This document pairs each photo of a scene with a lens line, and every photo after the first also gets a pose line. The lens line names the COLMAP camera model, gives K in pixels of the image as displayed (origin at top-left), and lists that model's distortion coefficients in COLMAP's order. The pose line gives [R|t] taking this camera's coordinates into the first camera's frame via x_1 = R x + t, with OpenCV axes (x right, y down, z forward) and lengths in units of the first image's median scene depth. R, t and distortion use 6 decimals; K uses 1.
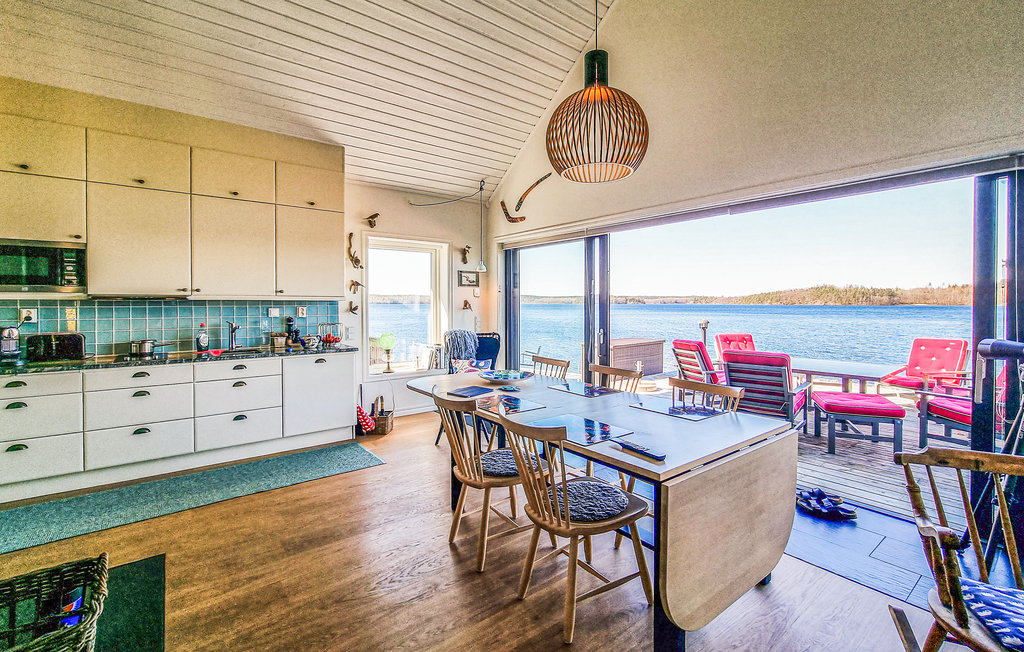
lens RADIAL K [[452.1, 0, 512.0], [0, 452.1, 326.0], [0, 0, 1]] dist [-0.001063, -0.000181]
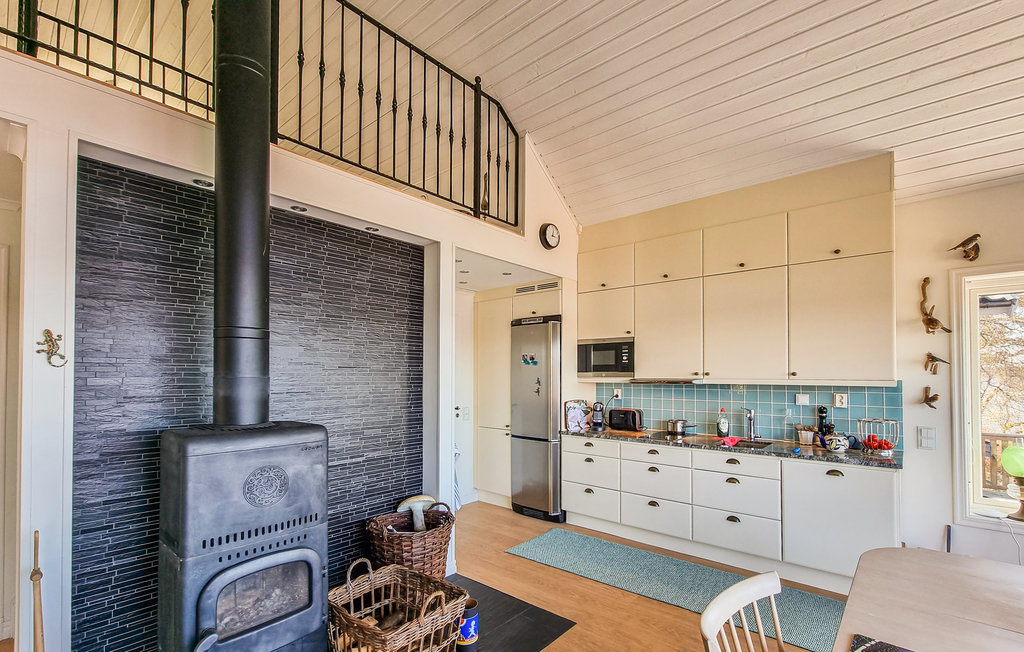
lens RADIAL K [[457.3, 0, 514.3], [0, 457.3, 373.3], [0, 0, 1]] dist [-0.002319, -0.000343]
pose [[0.203364, -0.007513, -0.979074, 0.166488], [-0.050702, 0.998548, -0.018194, -0.038297], [0.977790, 0.053341, 0.202688, 0.365412]]
